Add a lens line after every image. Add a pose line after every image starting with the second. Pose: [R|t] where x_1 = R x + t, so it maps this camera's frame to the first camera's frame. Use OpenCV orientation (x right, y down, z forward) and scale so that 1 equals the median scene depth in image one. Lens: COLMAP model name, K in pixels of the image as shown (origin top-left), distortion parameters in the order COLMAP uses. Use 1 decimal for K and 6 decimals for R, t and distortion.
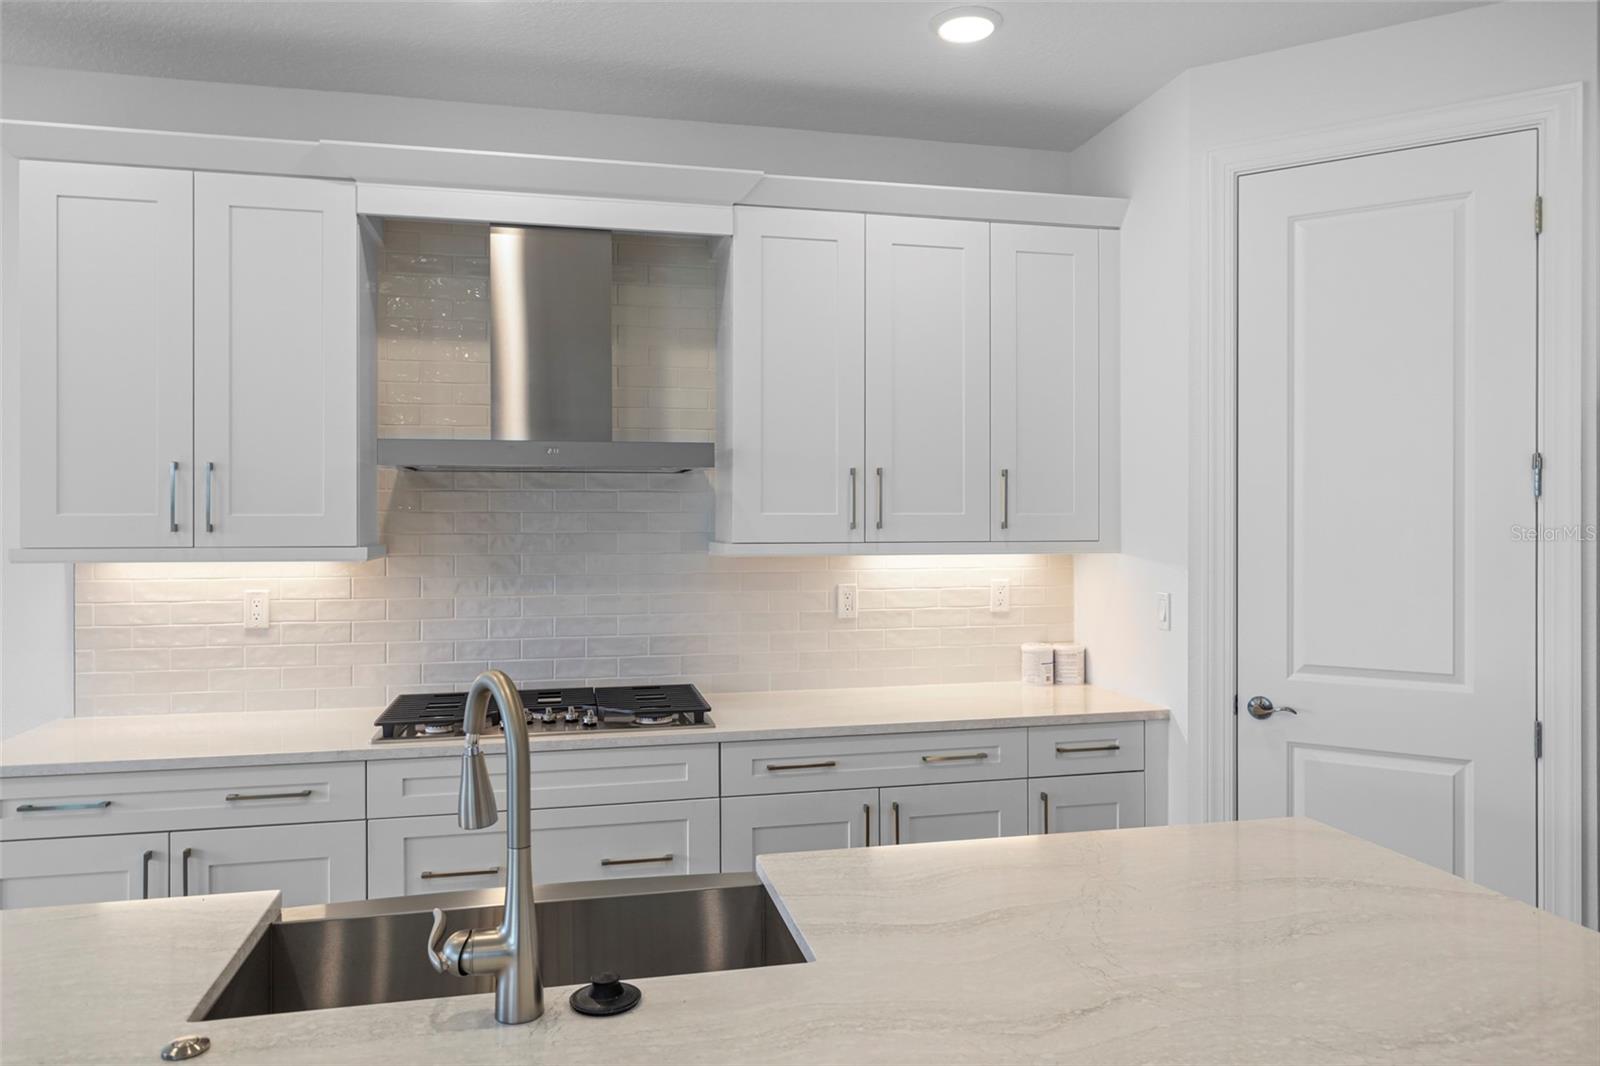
lens RADIAL K [[1095.5, 0, 791.5], [0, 1095.5, 524.0], [0, 0, 1]] dist [-0.002447, 0.006484]
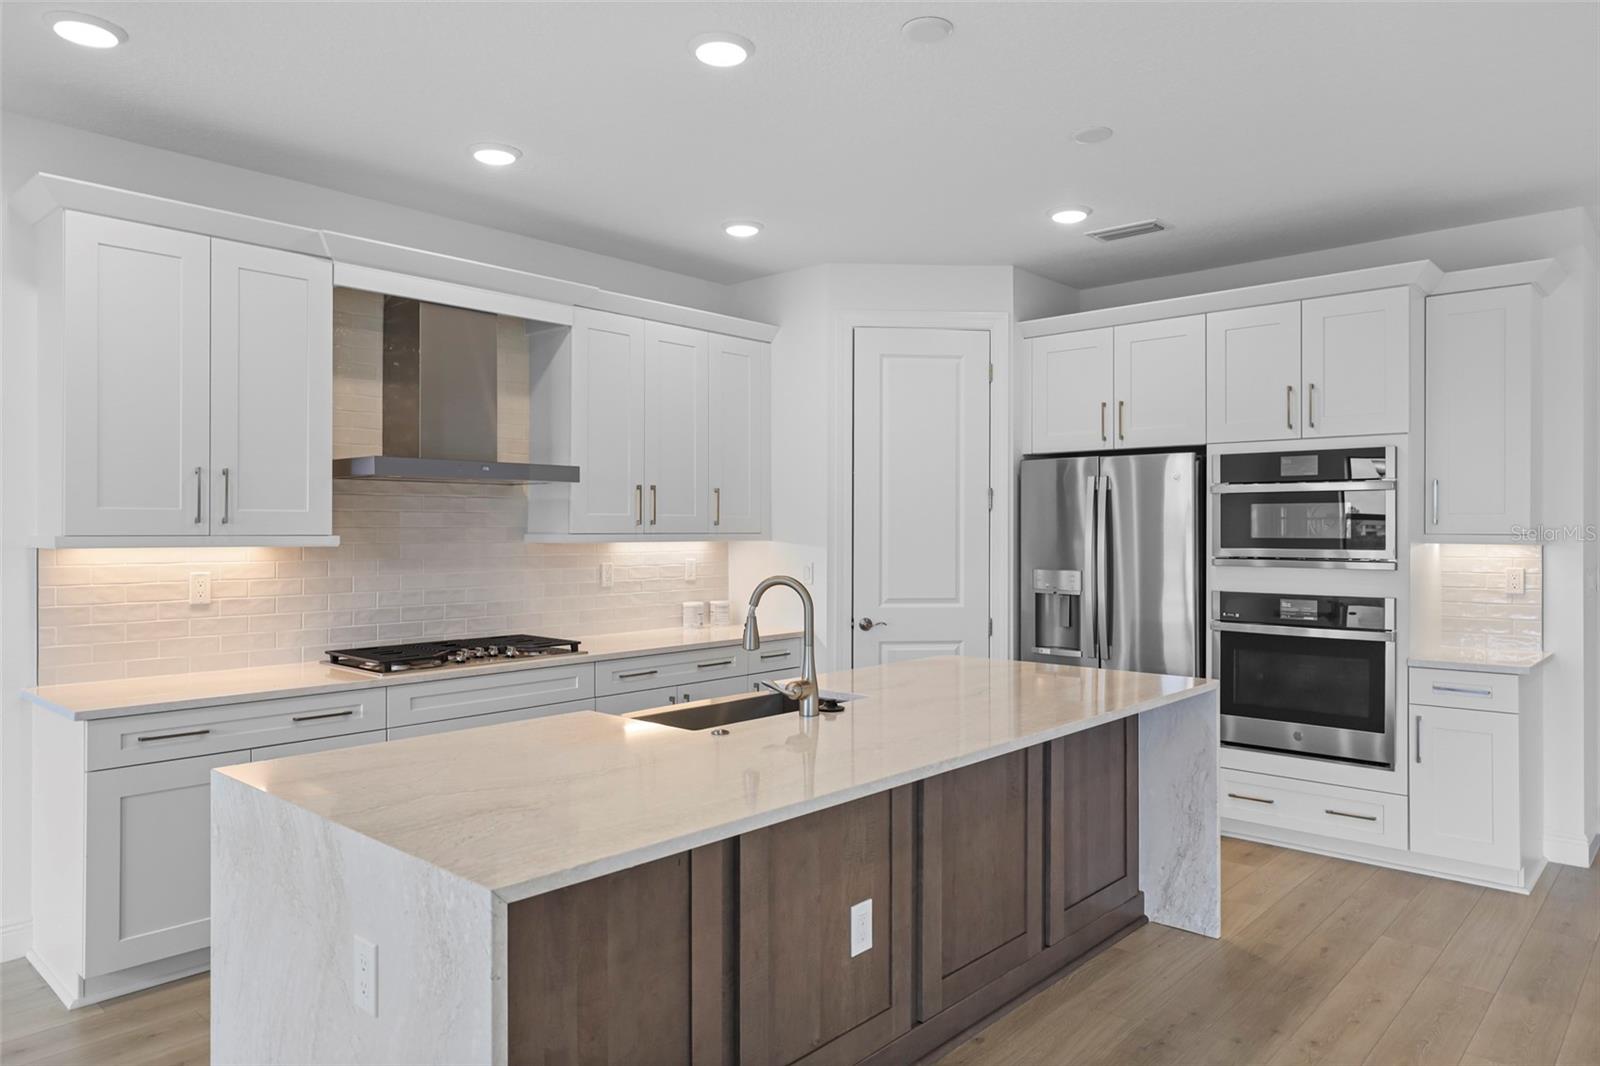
lens RADIAL K [[1028.3, 0, 807.9], [0, 1028.3, 533.0], [0, 0, 1]] dist [-0.002462, 0.002916]
pose [[0.820782, -0.000004, 0.571242, -0.585406], [0.000175, 1.000000, -0.000244, 0.016825], [-0.571242, 0.000300, 0.820782, -0.324012]]
